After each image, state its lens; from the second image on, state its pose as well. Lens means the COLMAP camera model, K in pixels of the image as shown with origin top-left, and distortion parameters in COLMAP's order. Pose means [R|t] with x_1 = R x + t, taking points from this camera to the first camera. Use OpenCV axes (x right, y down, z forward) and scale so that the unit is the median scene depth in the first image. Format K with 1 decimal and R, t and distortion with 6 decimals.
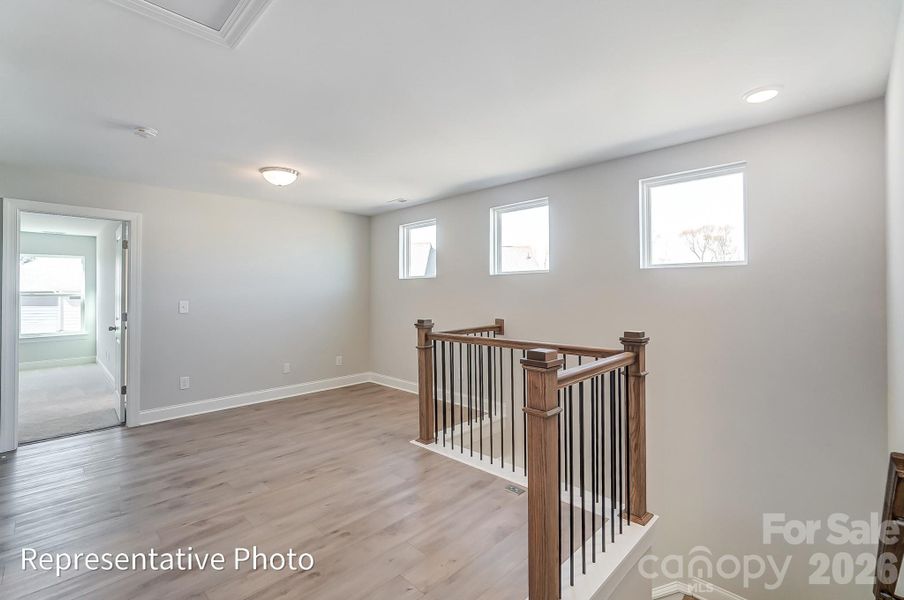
lens RADIAL K [[405.5, 0, 448.2], [0, 405.5, 294.1], [0, 0, 1]] dist [0.000456, 0.000490]
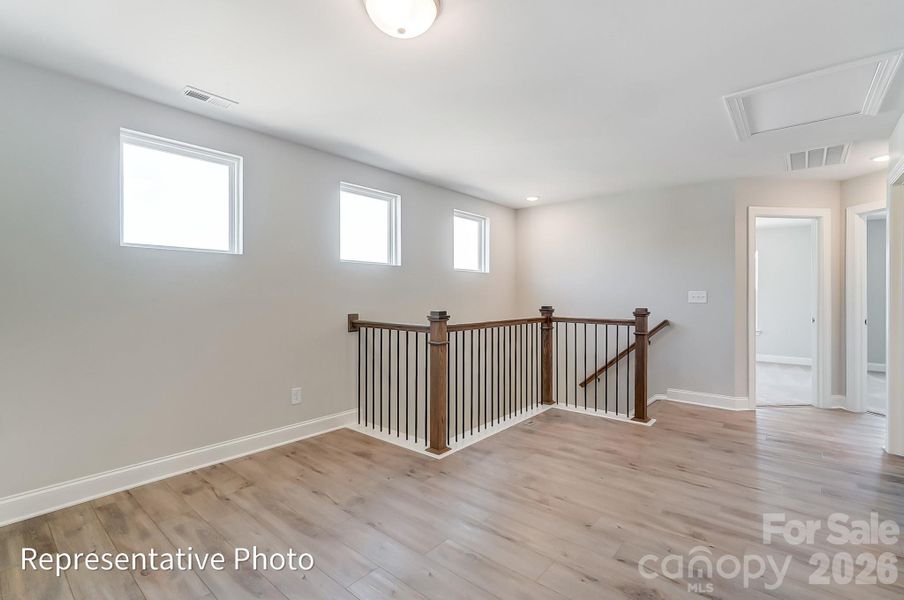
lens RADIAL K [[415.0, 0, 451.1], [0, 415.0, 298.3], [0, 0, 1]] dist [-0.028188, 0.017328]
pose [[-0.082709, 0.000177, 0.996574, -1.153859], [-0.002733, 0.999996, -0.000404, 0.042229], [-0.996570, -0.002758, -0.082708, 1.277386]]
